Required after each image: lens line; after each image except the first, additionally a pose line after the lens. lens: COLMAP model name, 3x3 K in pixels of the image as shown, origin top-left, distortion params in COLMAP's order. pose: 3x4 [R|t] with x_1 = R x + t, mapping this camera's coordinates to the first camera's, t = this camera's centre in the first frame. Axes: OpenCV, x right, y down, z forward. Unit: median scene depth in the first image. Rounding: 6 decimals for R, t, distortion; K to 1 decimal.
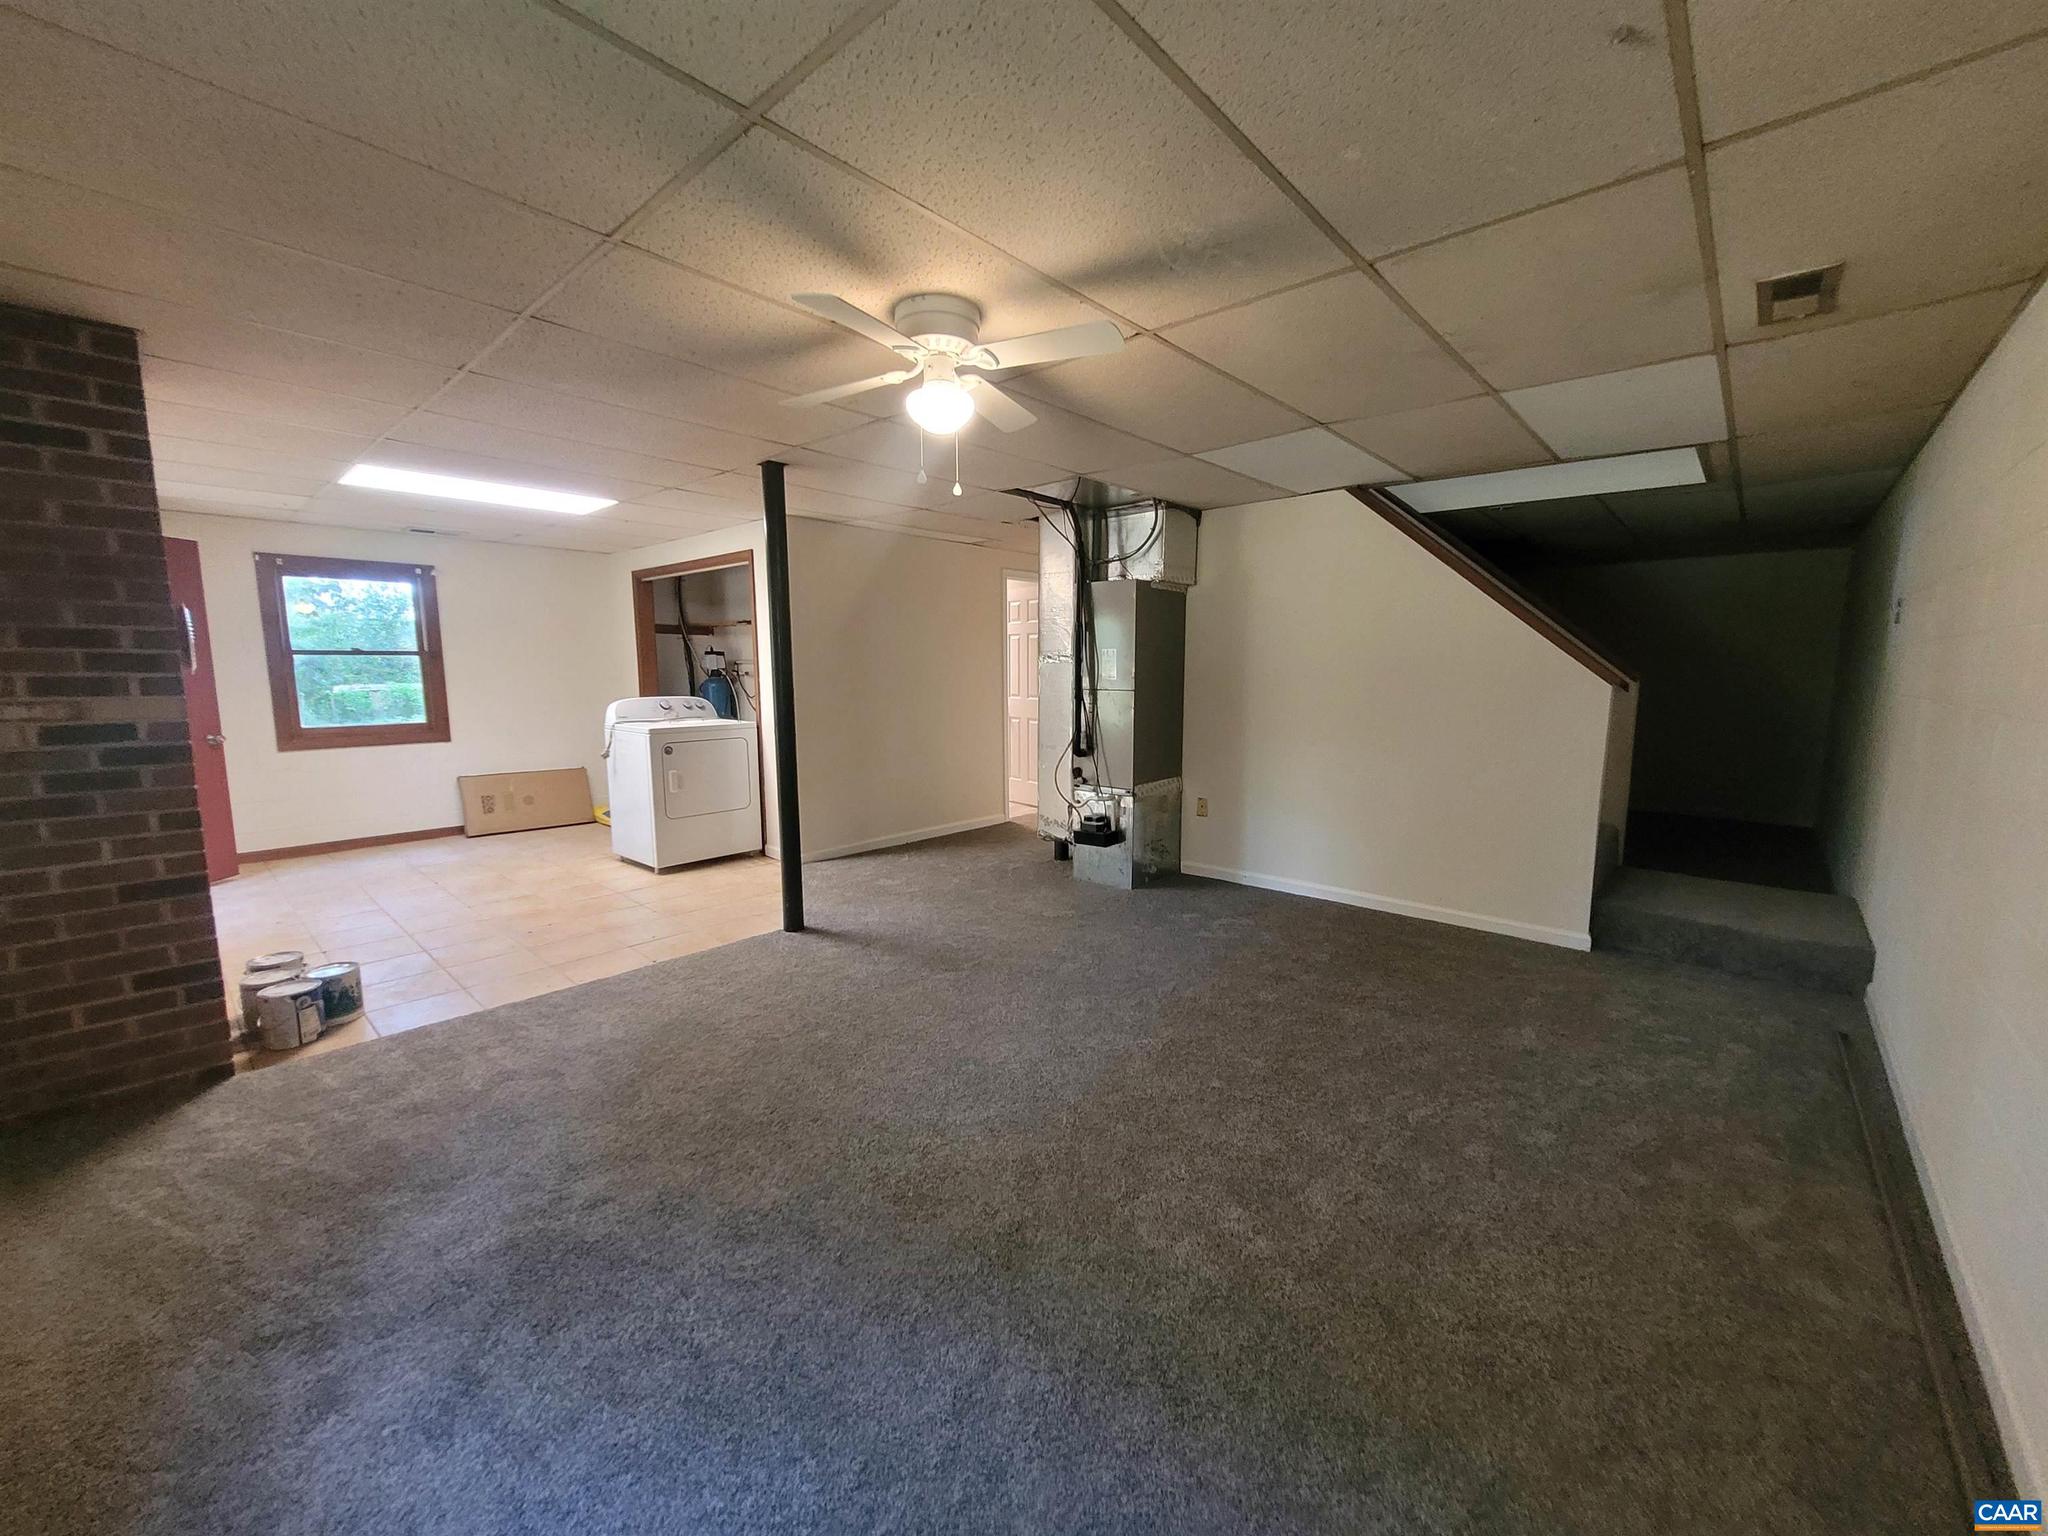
lens RADIAL K [[802.9, 0, 1037.1], [0, 802.9, 766.4], [0, 0, 1]] dist [0.009947, 0.000157]
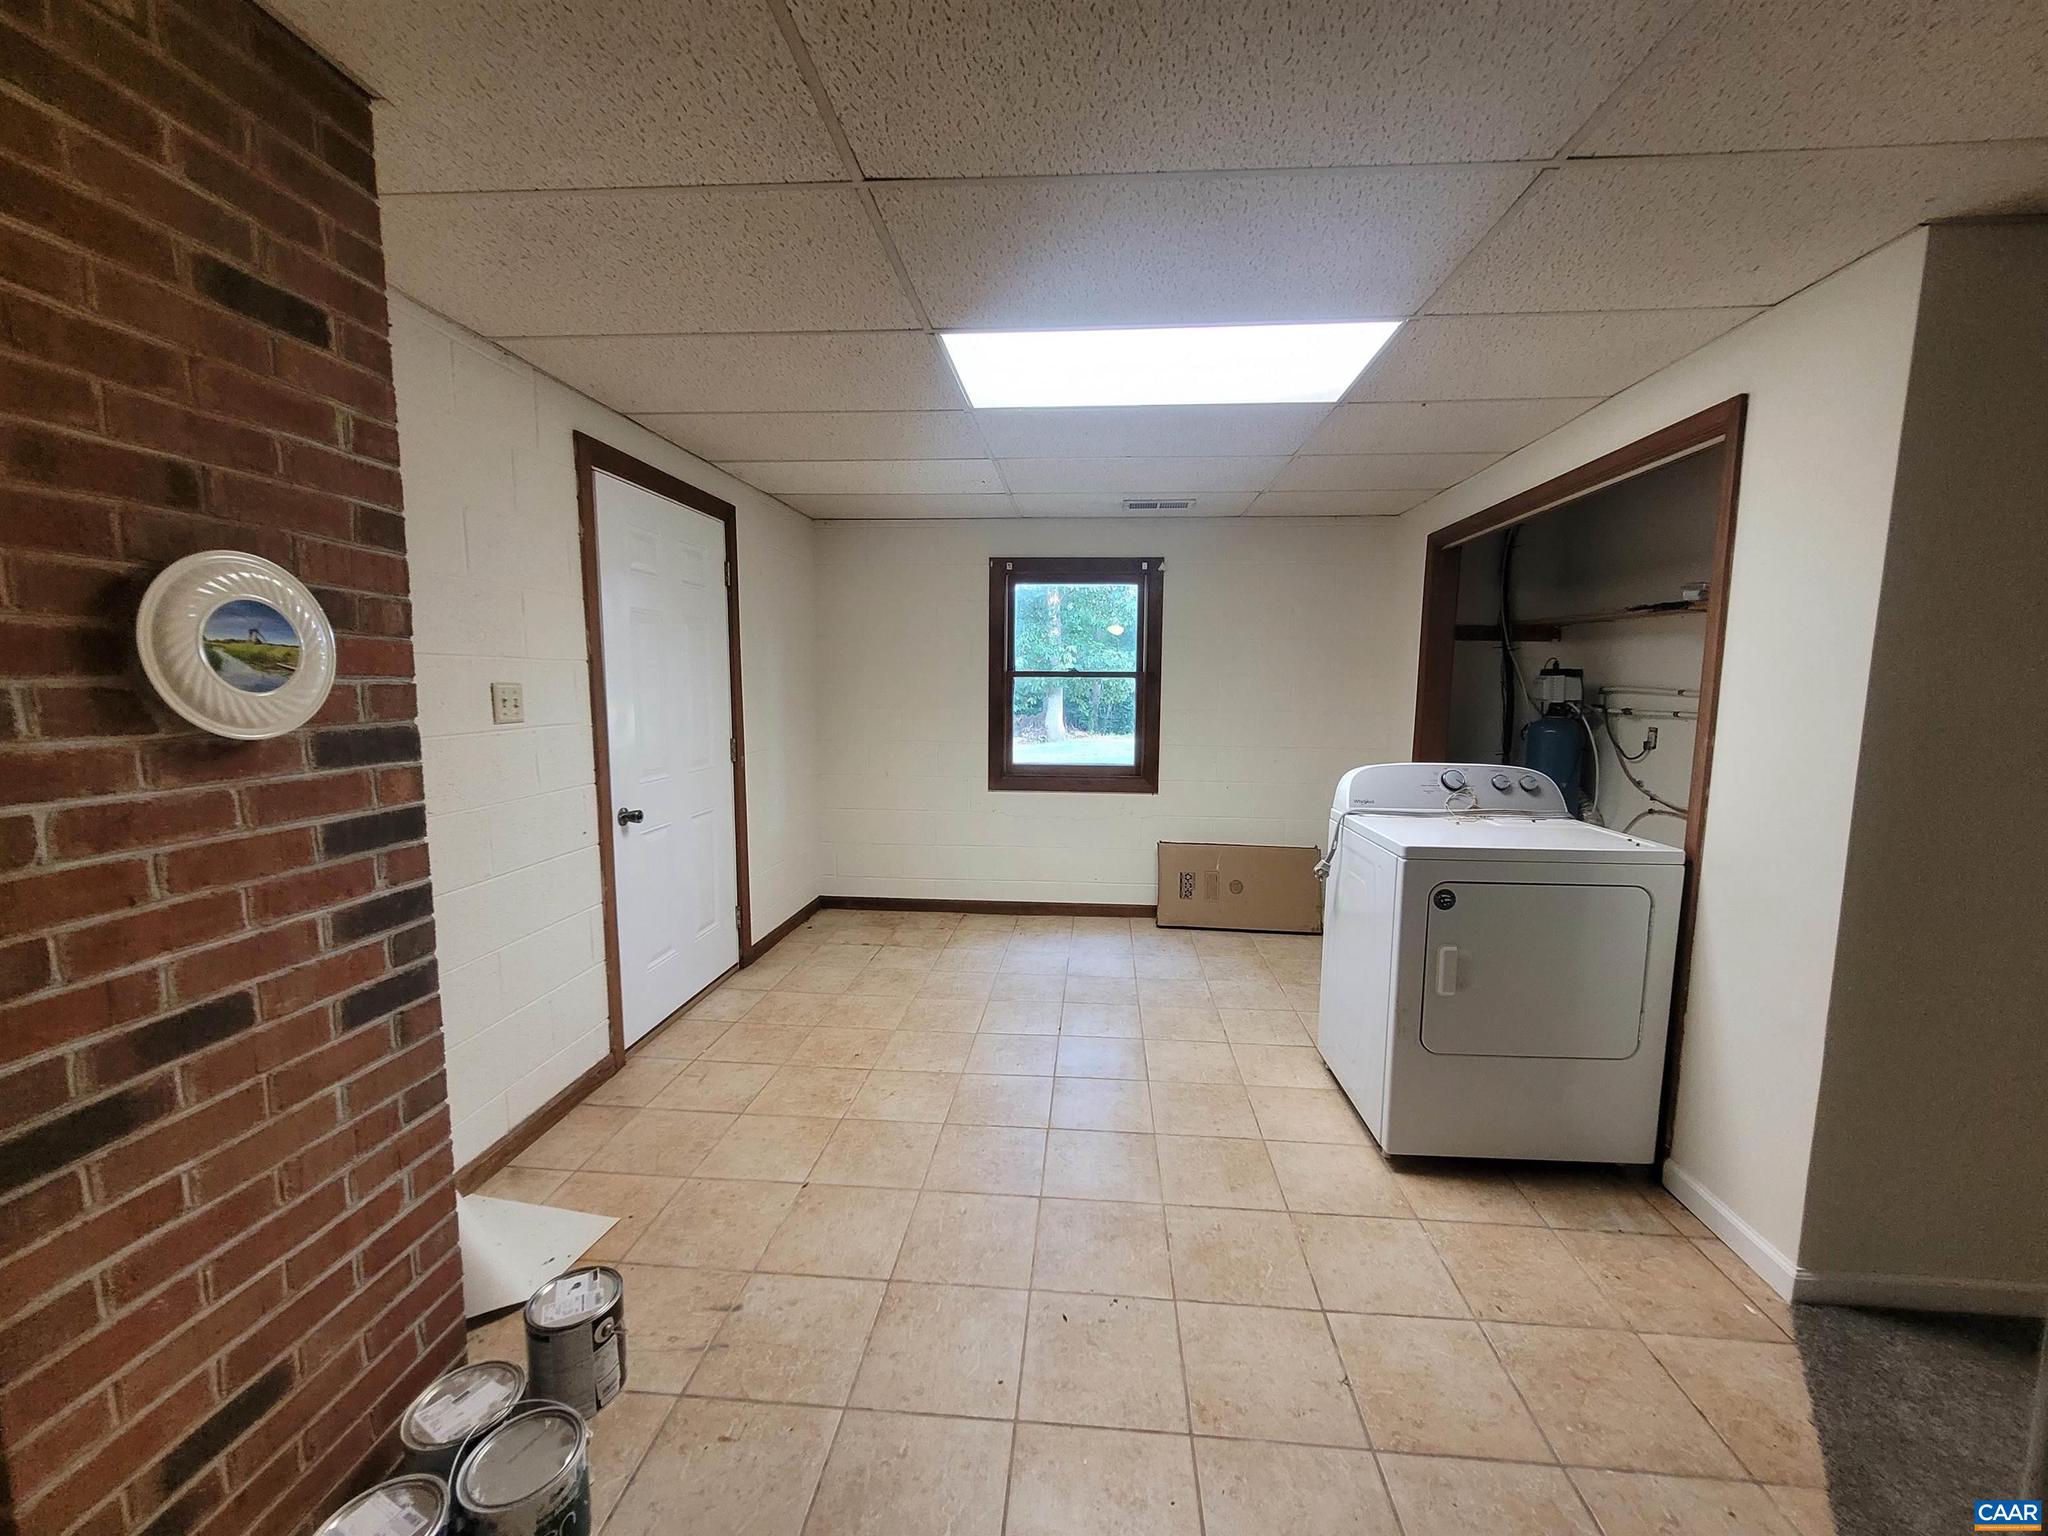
lens RADIAL K [[802.9, 0, 1034.8], [0, 802.9, 772.9], [0, 0, 1]] dist [0.009947, 0.000157]
pose [[0.603759, 0.095671, -0.791405, -0.210567], [-0.107843, 0.993448, 0.037823, -0.065666], [0.789838, 0.062511, 0.610121, 0.460410]]
